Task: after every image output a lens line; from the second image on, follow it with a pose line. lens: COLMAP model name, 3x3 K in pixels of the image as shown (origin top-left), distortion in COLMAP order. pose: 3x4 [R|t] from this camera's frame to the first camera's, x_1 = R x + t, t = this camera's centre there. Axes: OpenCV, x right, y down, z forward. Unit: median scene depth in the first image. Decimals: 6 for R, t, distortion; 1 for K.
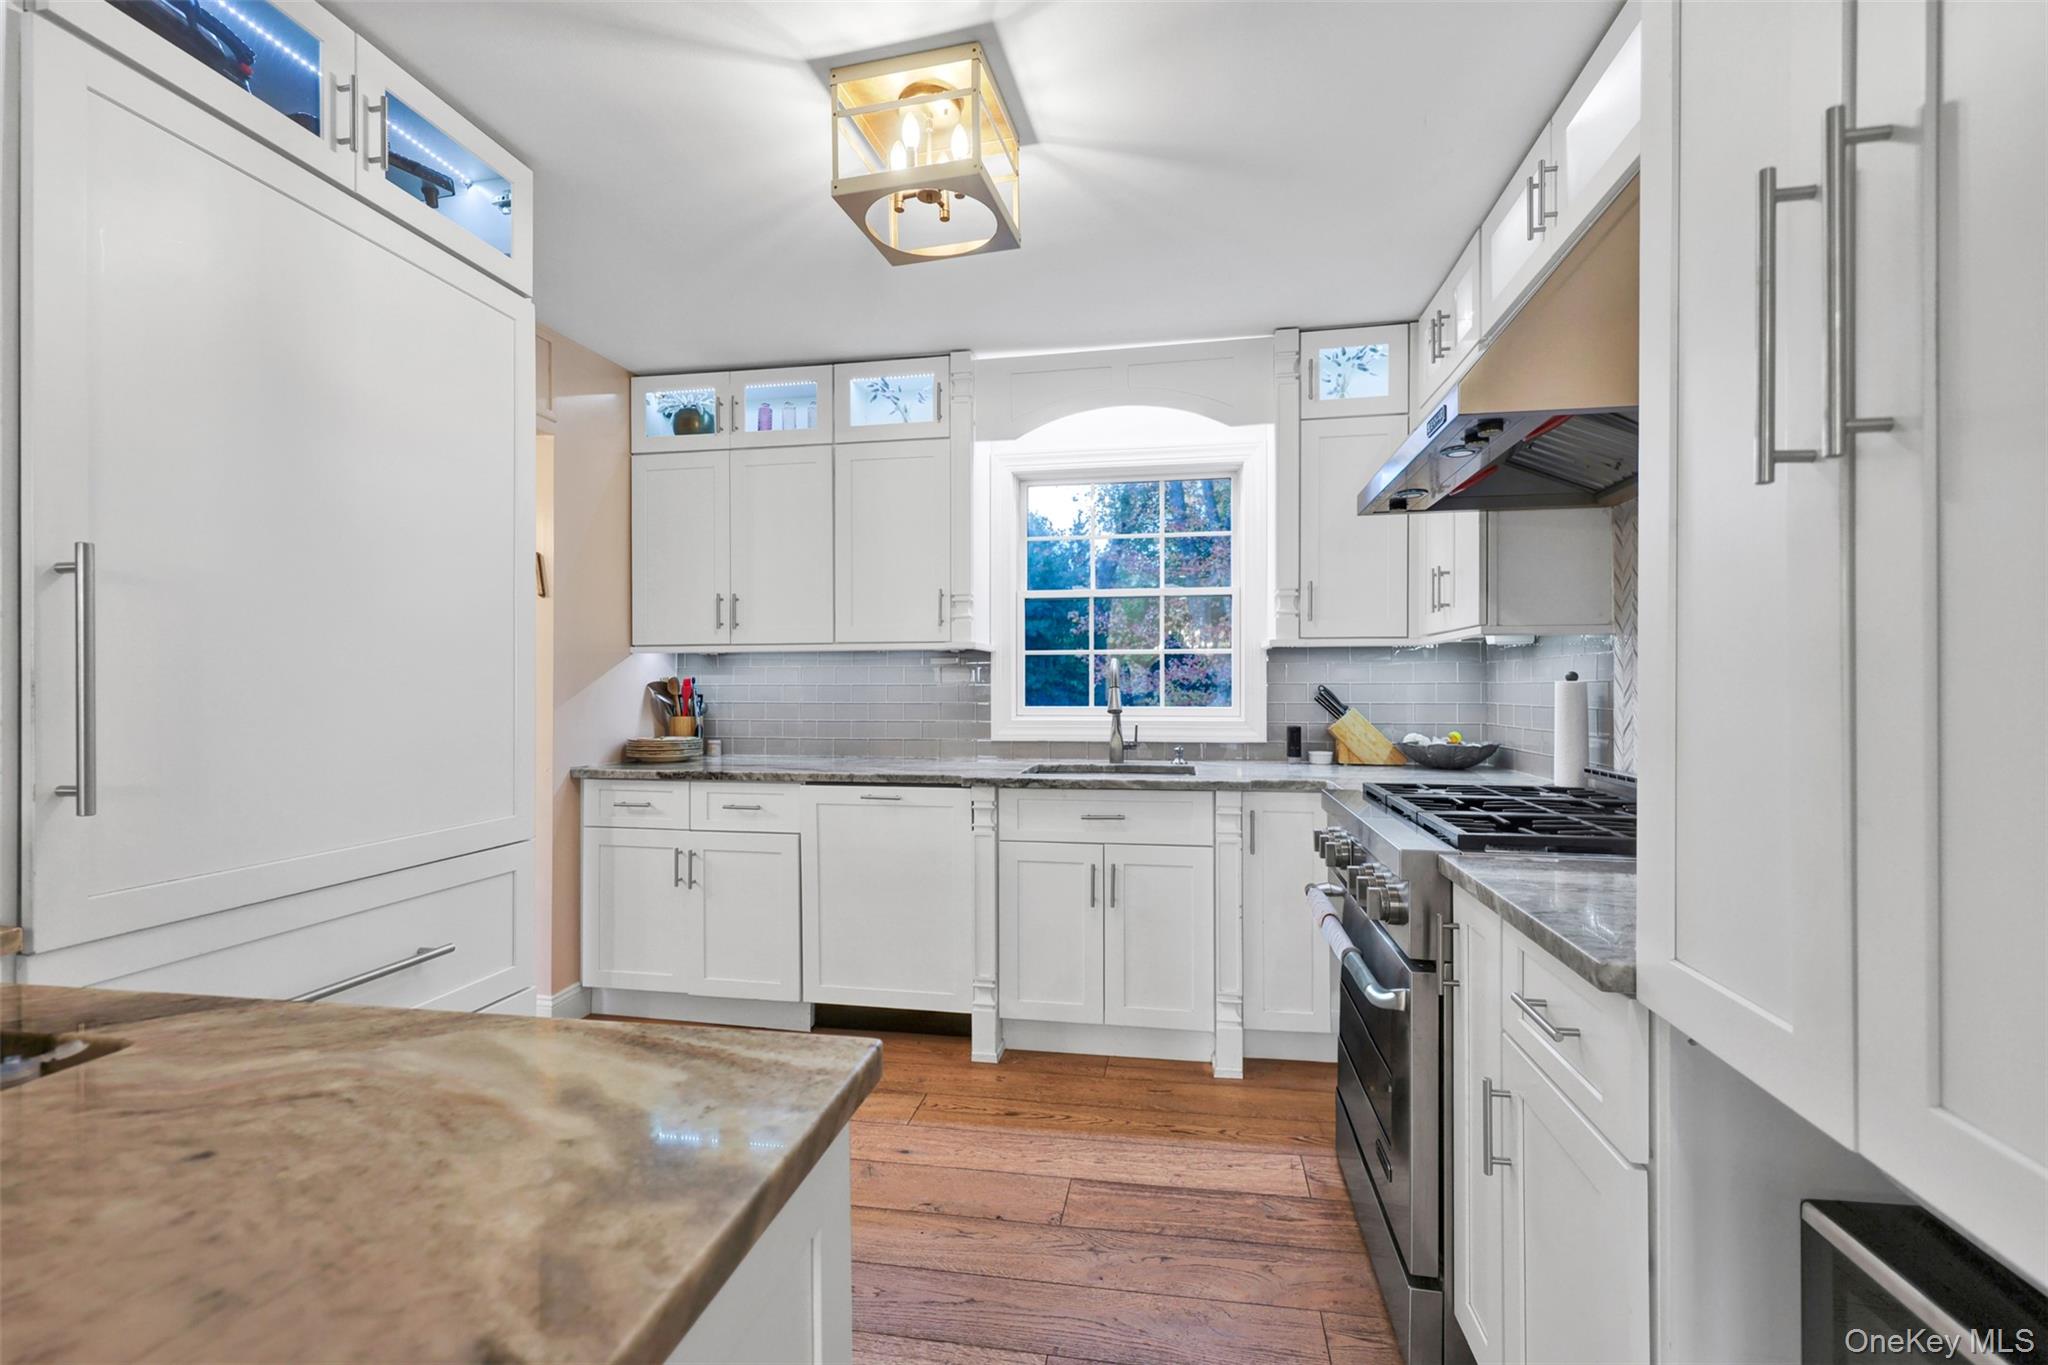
lens RADIAL K [[882.3, 0, 1026.9], [0, 882.3, 676.7], [0, 0, 1]] dist [-0.000332, -0.000126]
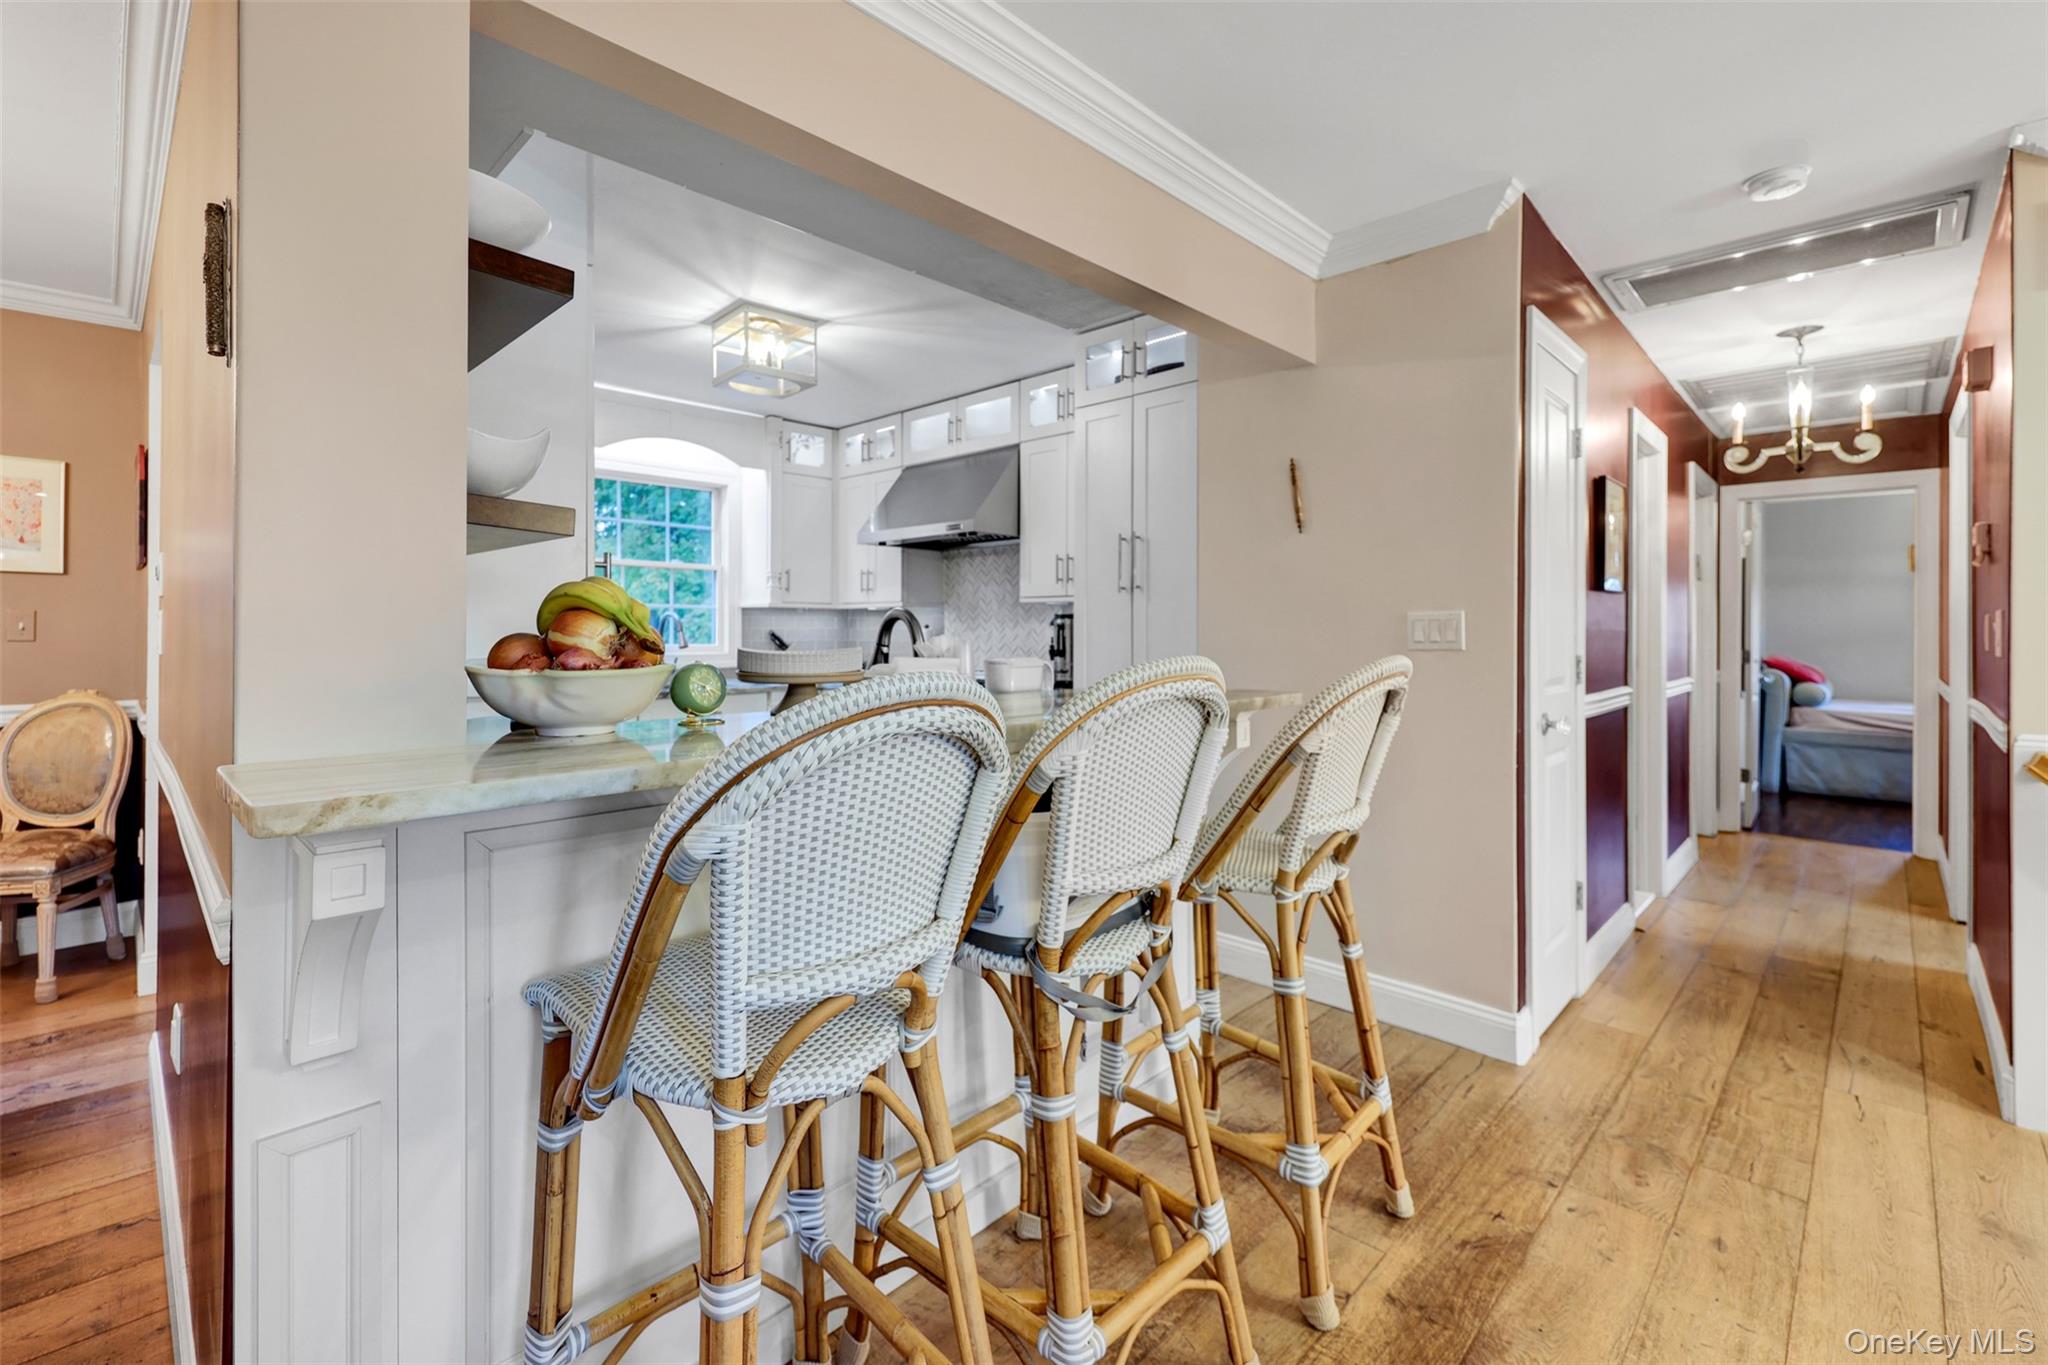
lens RADIAL K [[871.6, 0, 1030.6], [0, 871.6, 635.7], [0, 0, 1]] dist [0.001658, 0.000311]
pose [[0.542115, -0.003264, 0.840298, -0.834655], [-0.009305, 0.999908, 0.009887, -0.000839], [-0.840253, -0.013179, 0.542035, -0.303752]]
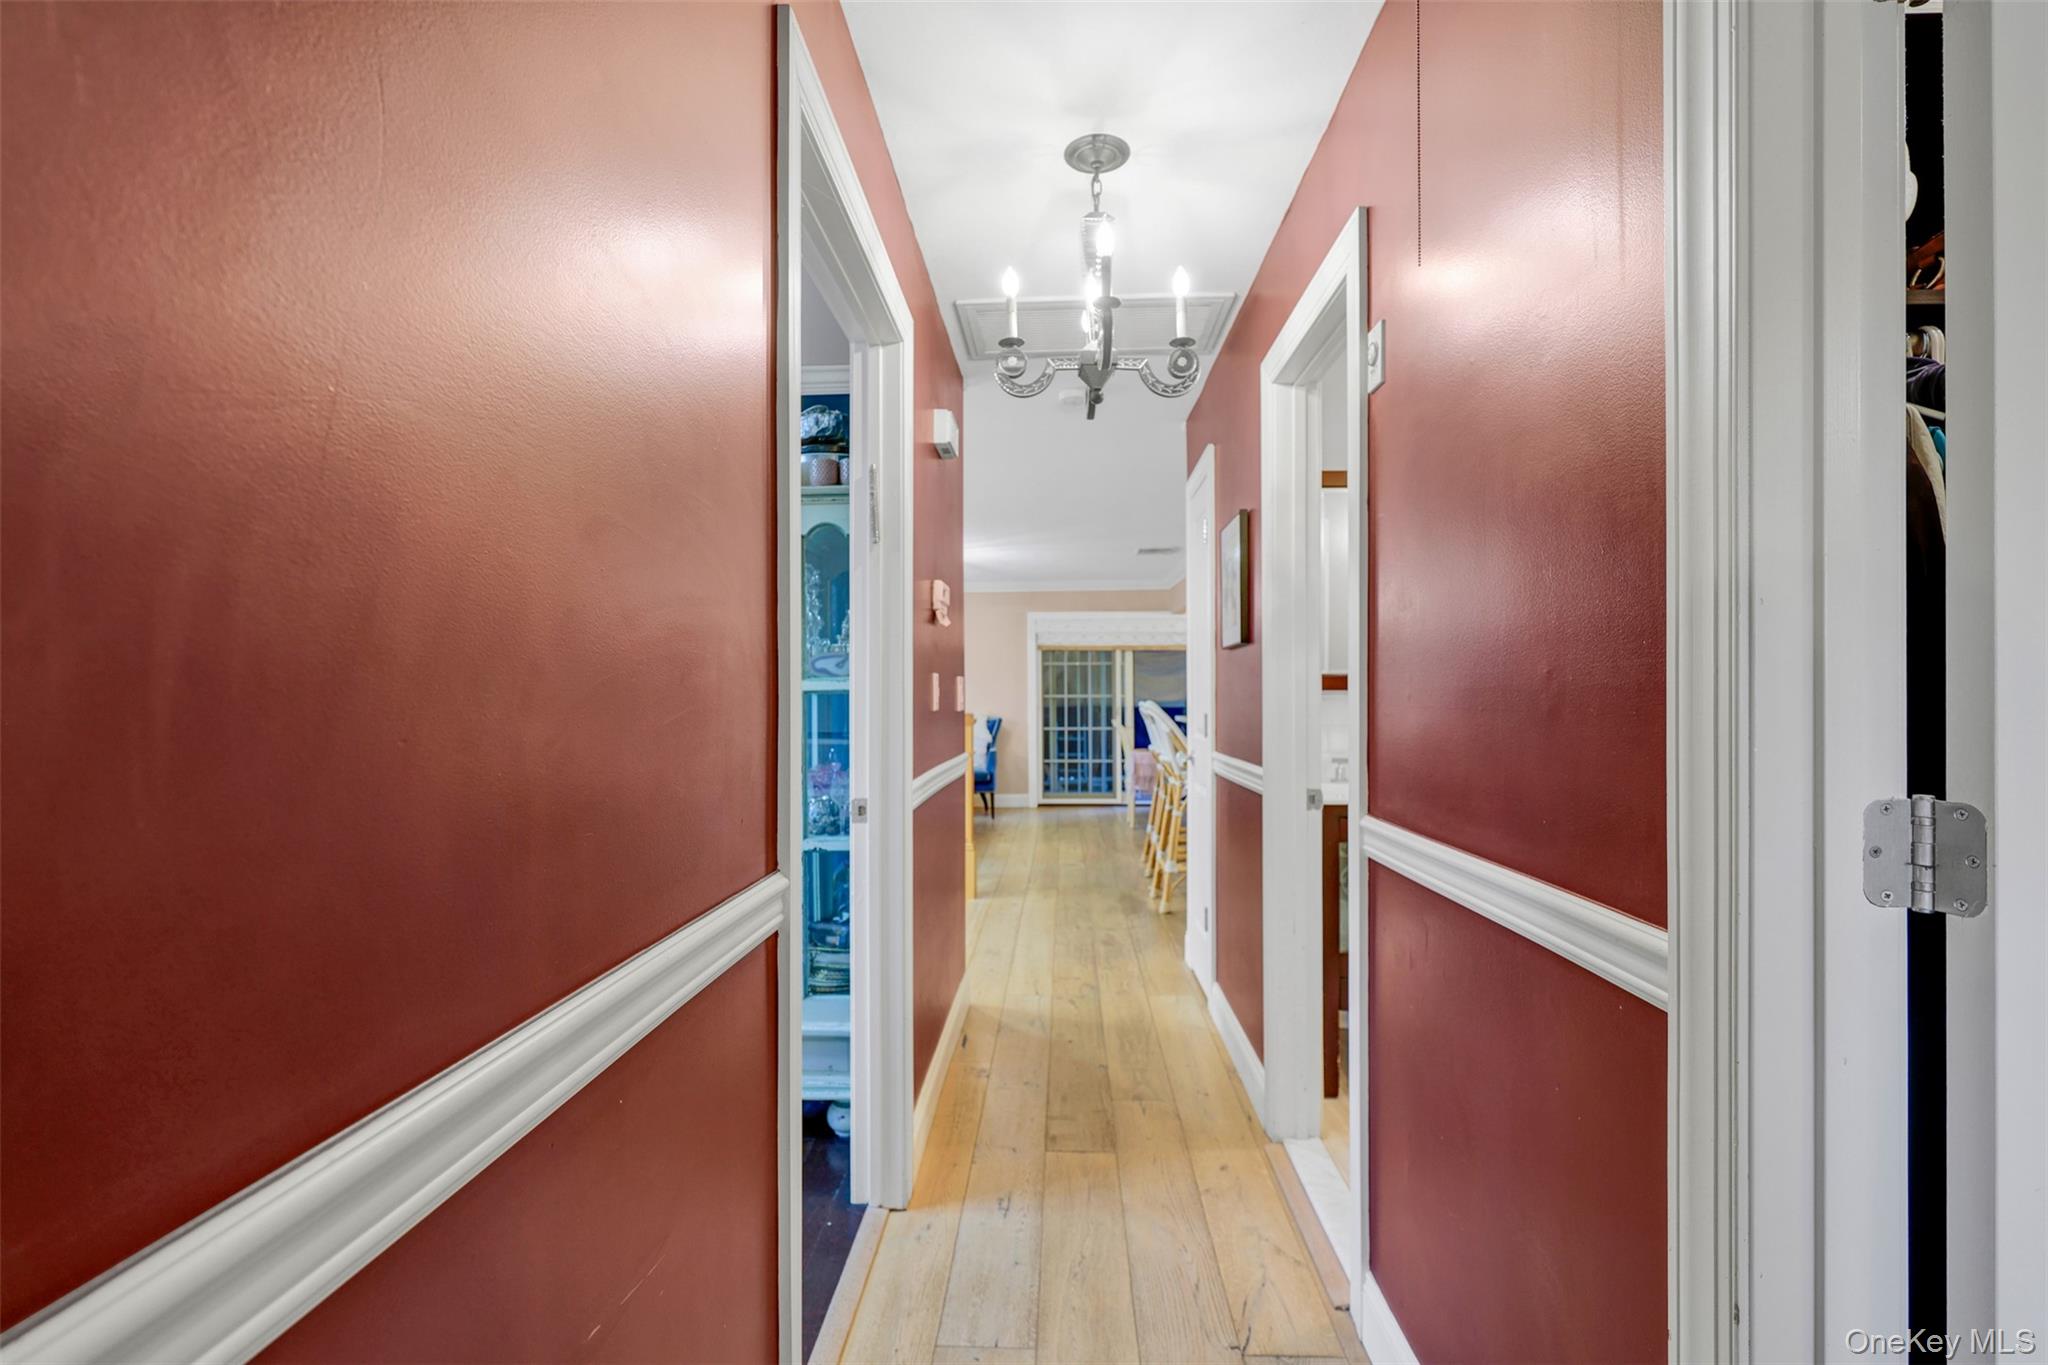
lens RADIAL K [[872.0, 0, 1040.8], [0, 872.0, 649.7], [0, 0, 1]] dist [-0.002568, 0.000030]
pose [[0.168396, -0.051805, -0.984357, 1.272077], [0.012805, 0.998649, -0.050366, -0.006106], [0.985636, -0.004124, 0.168832, -0.675186]]
